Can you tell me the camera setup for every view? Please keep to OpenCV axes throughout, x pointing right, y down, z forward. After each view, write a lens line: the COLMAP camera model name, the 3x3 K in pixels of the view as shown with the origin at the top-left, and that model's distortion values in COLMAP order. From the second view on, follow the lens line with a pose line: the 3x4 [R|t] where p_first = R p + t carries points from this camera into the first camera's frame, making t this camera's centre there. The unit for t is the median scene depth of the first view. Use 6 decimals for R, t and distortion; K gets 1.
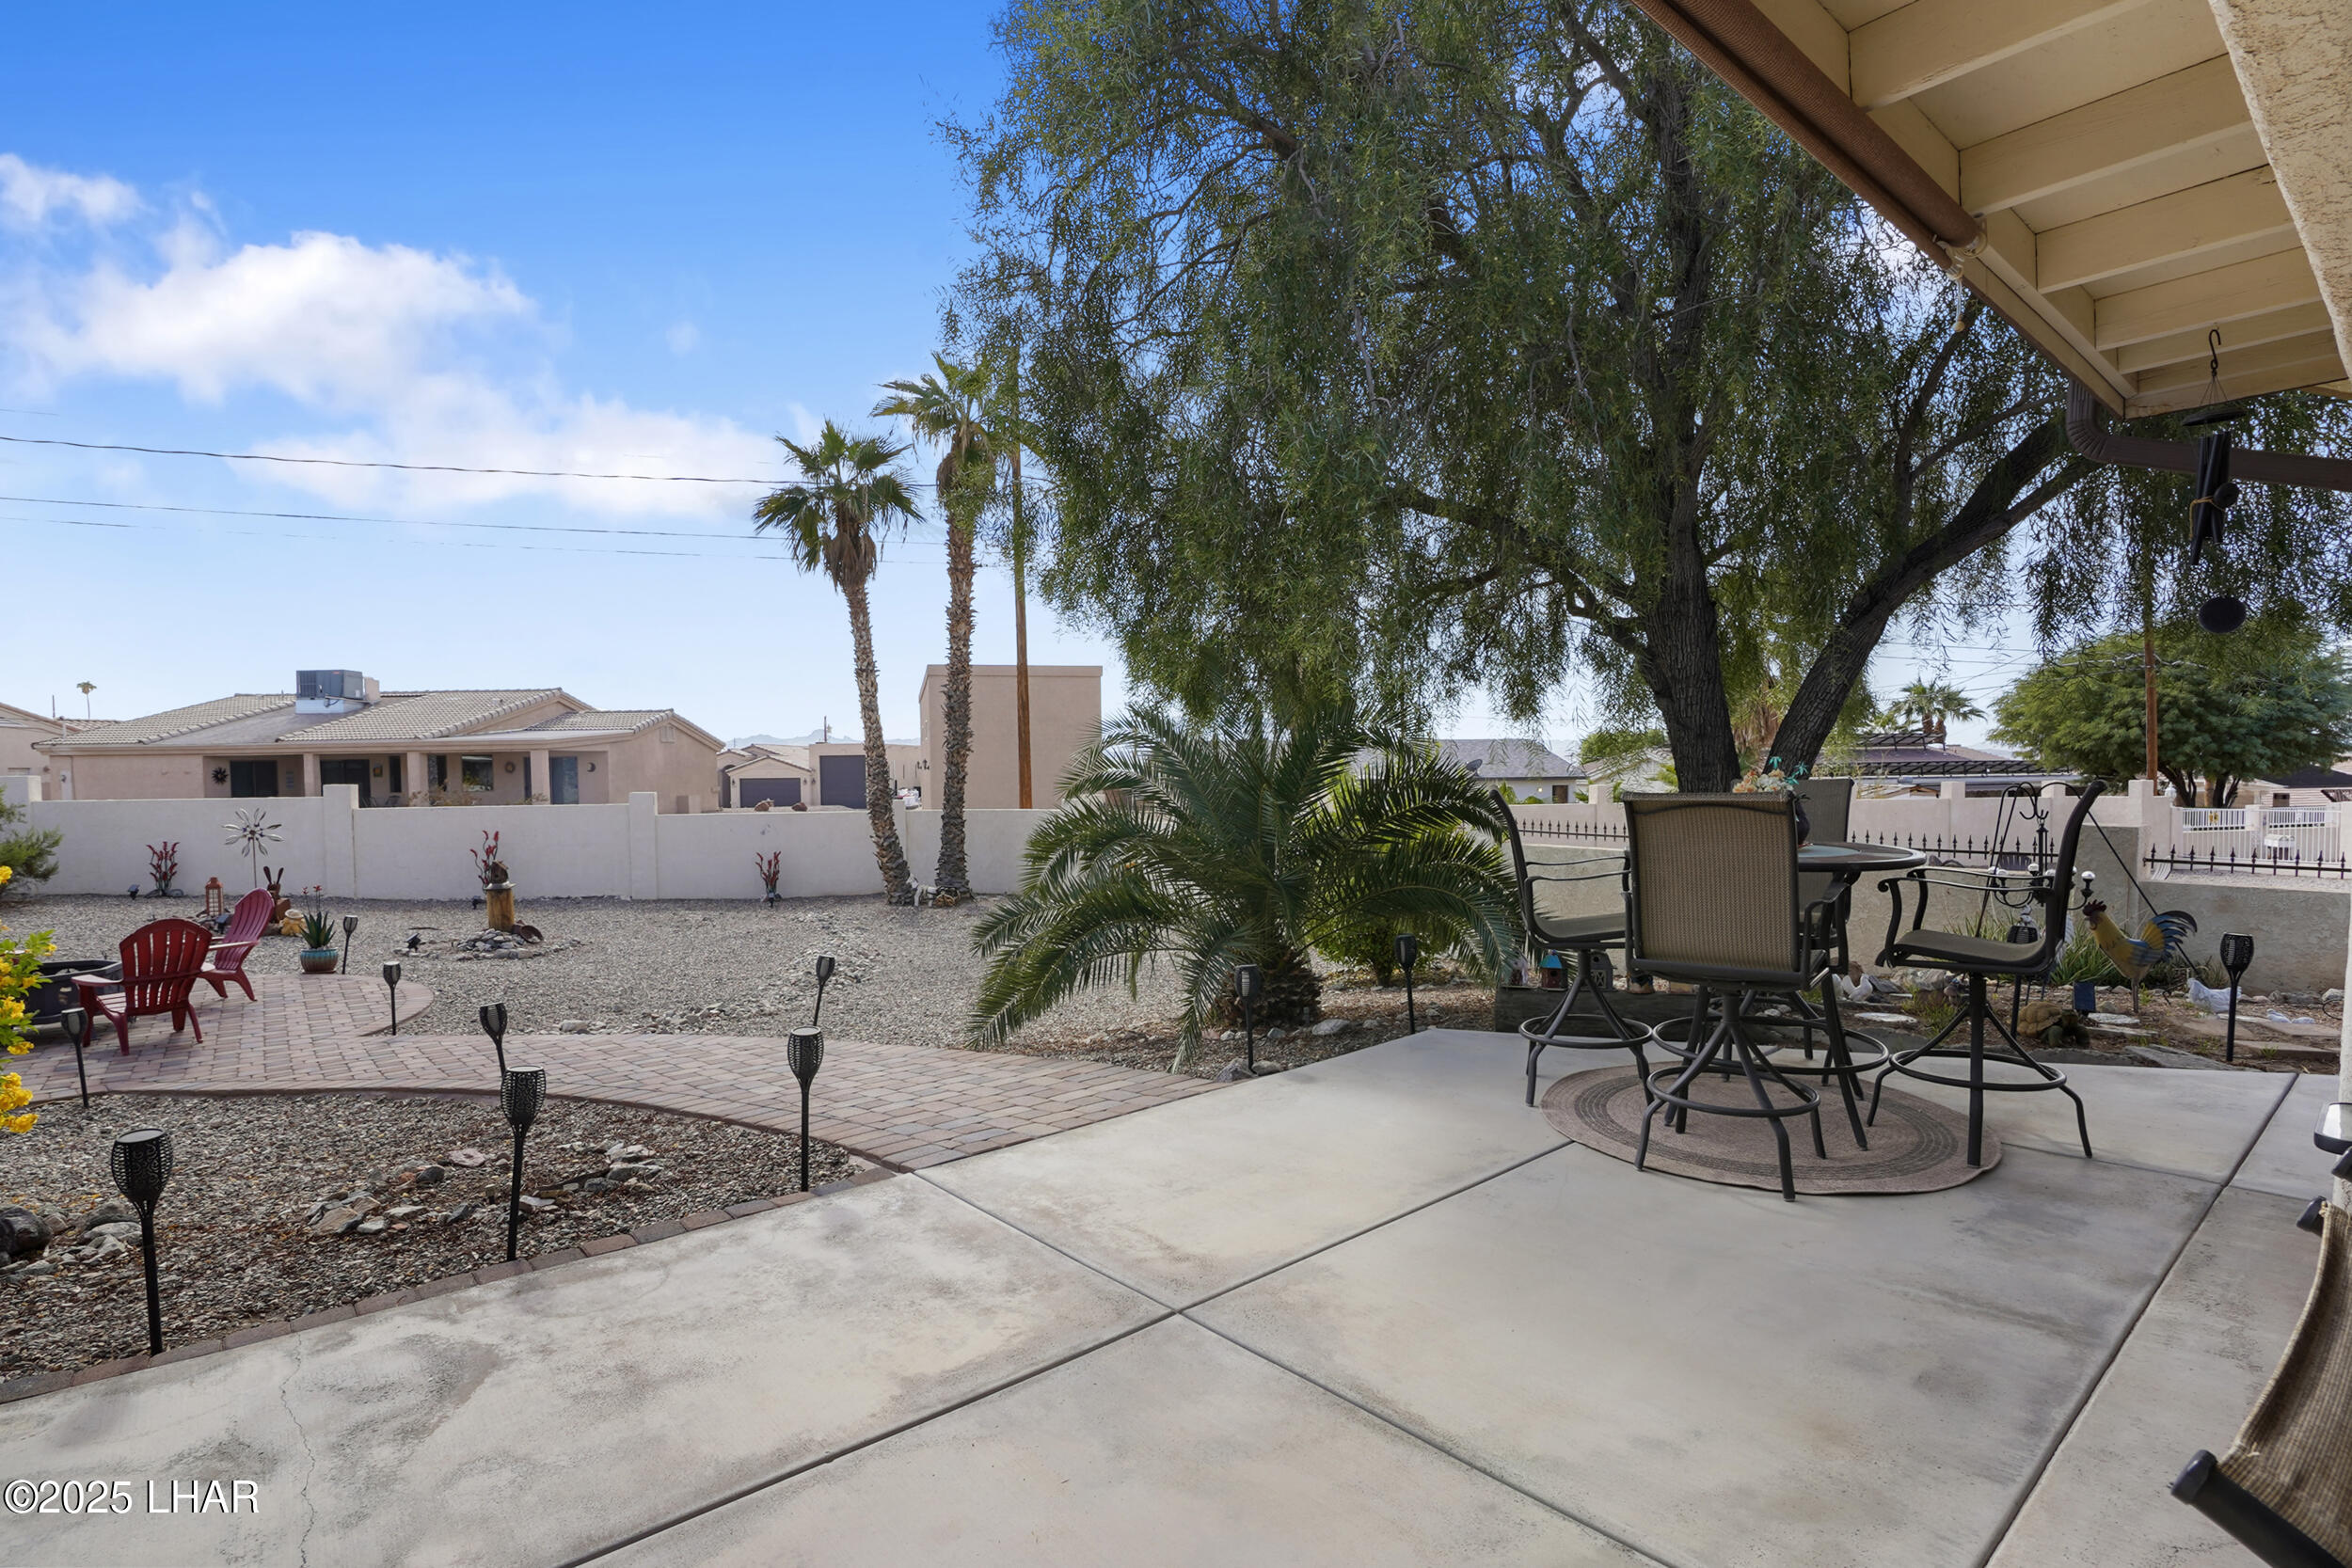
lens RADIAL K [[1153.5, 0, 1175.6], [0, 1153.5, 827.9], [0, 0, 1]] dist [-0.023694, -0.000171]
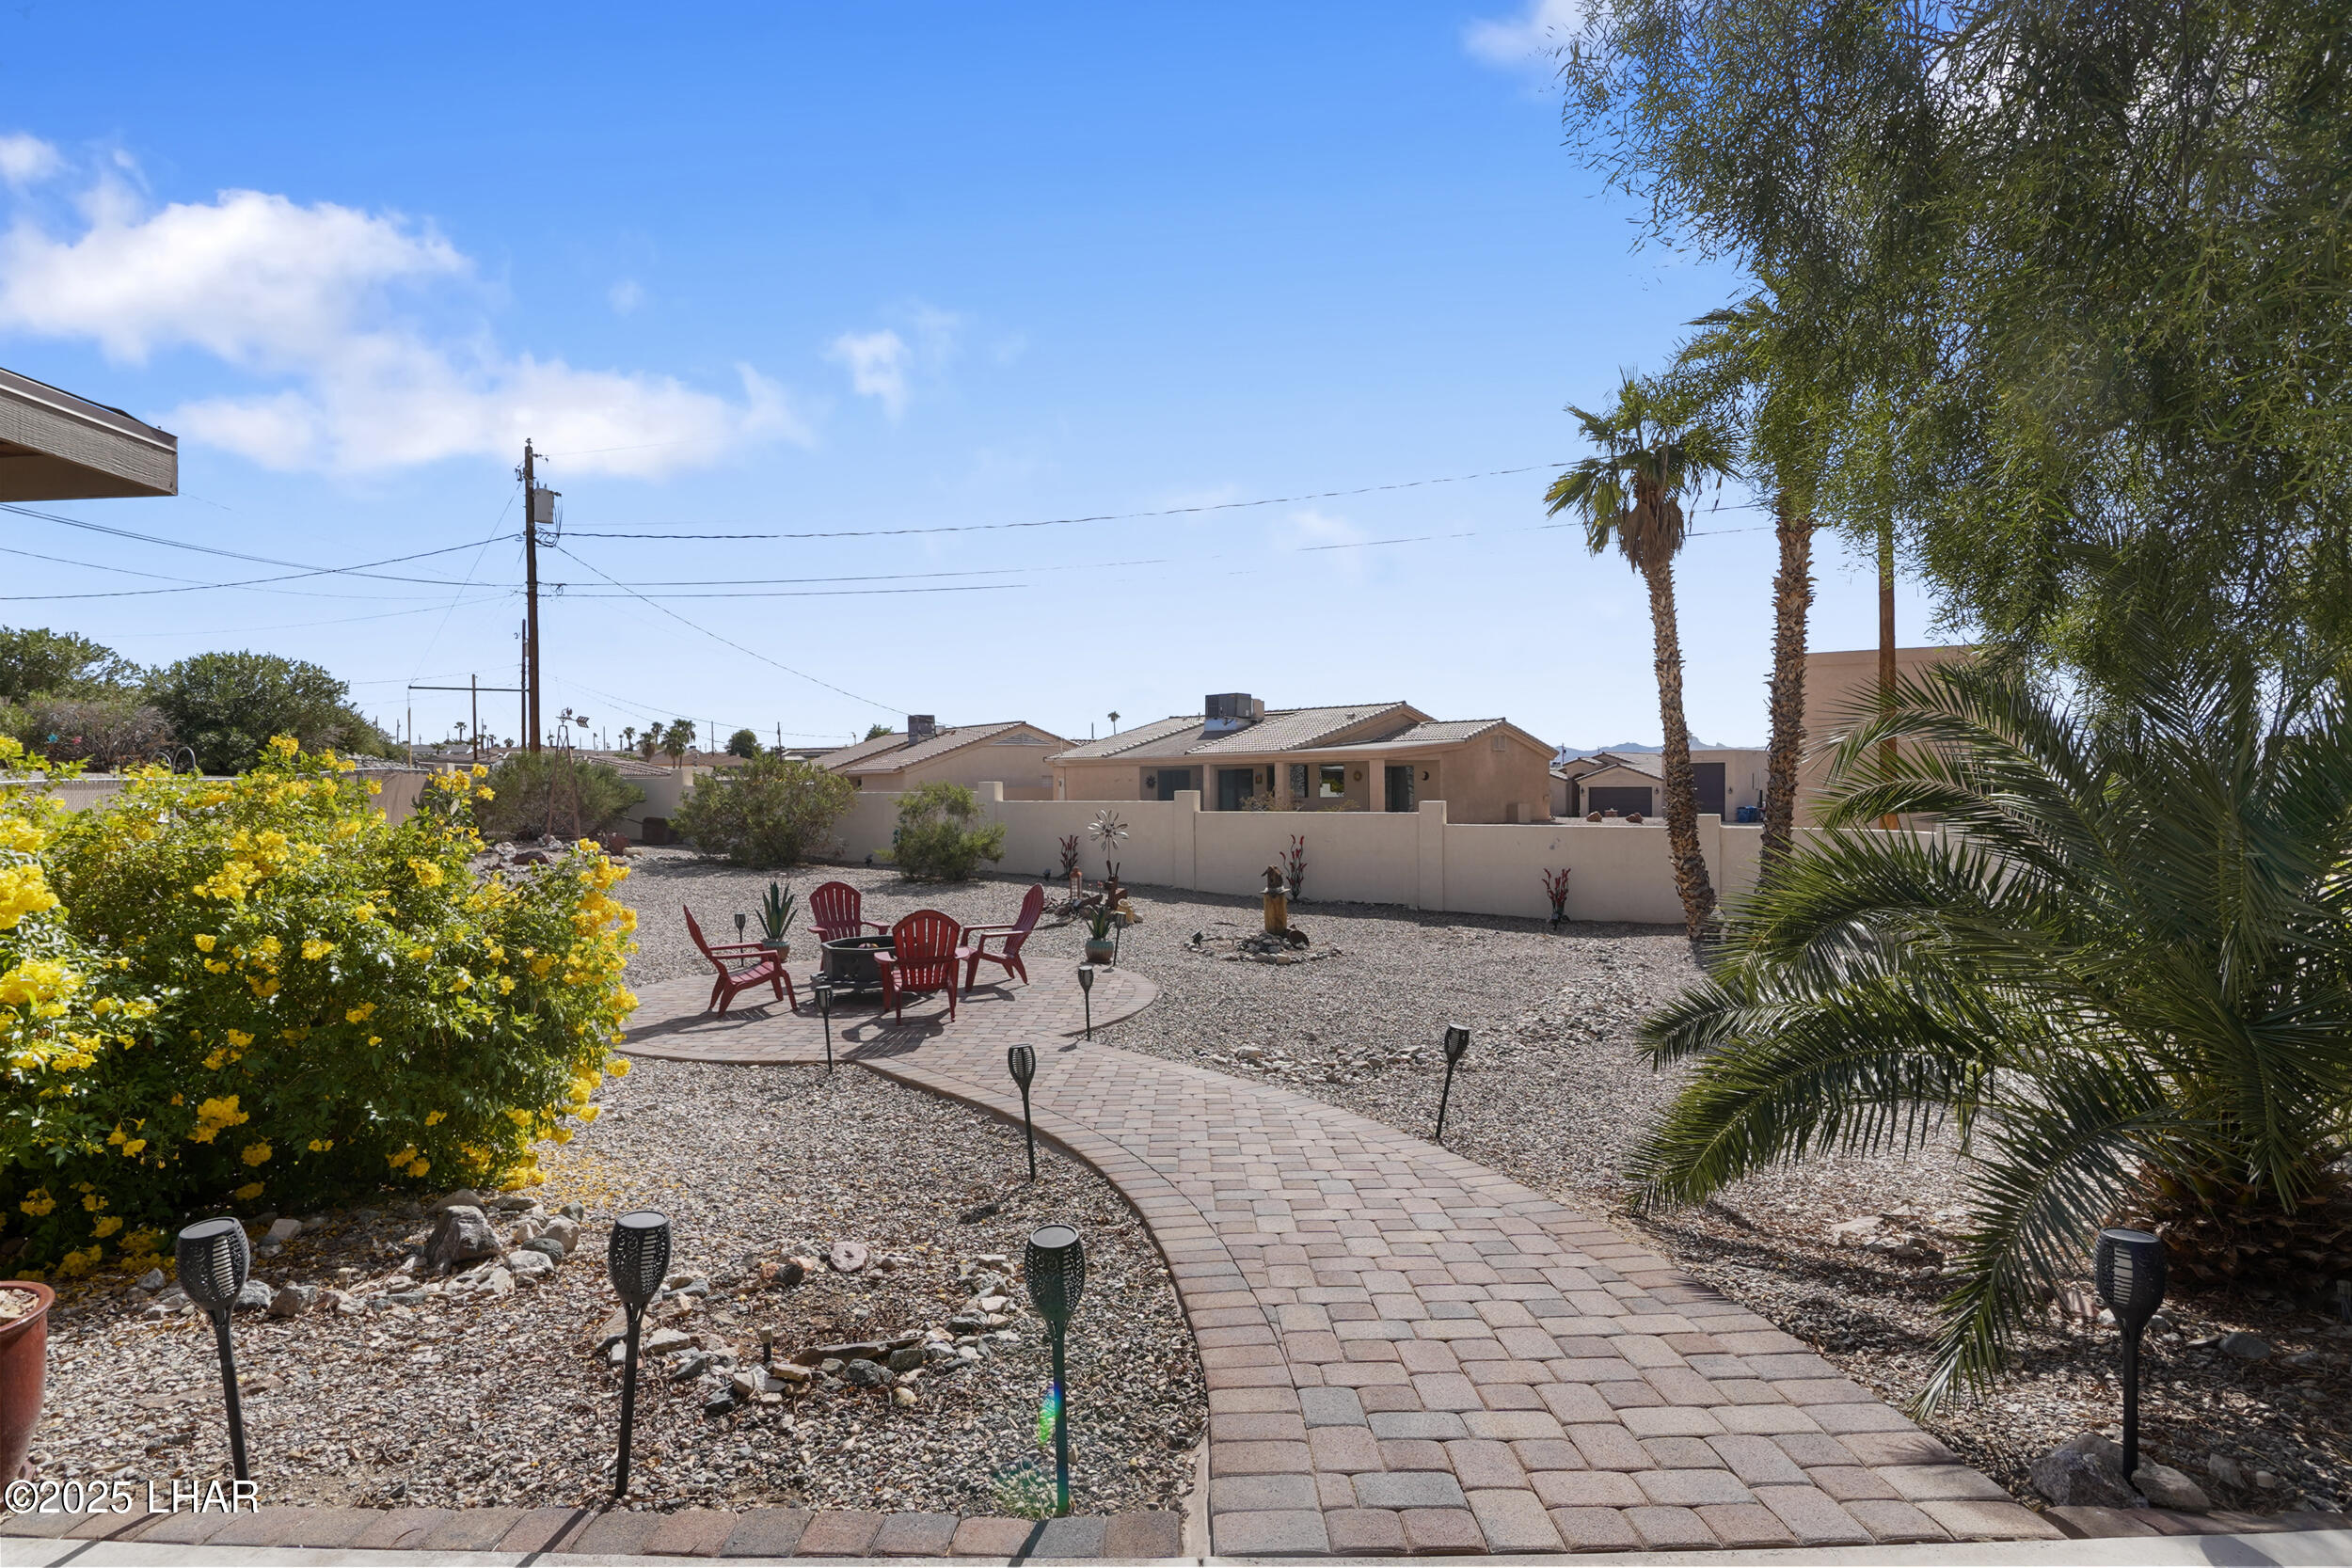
lens RADIAL K [[1146.7, 0, 1165.0], [0, 1146.7, 818.3], [0, 0, 1]] dist [-0.023538, -0.000318]
pose [[0.744912, 0.022900, -0.666770, 0.019489], [-0.032953, 0.999454, -0.002489, -0.006714], [0.666349, 0.023827, 0.745260, 0.125772]]
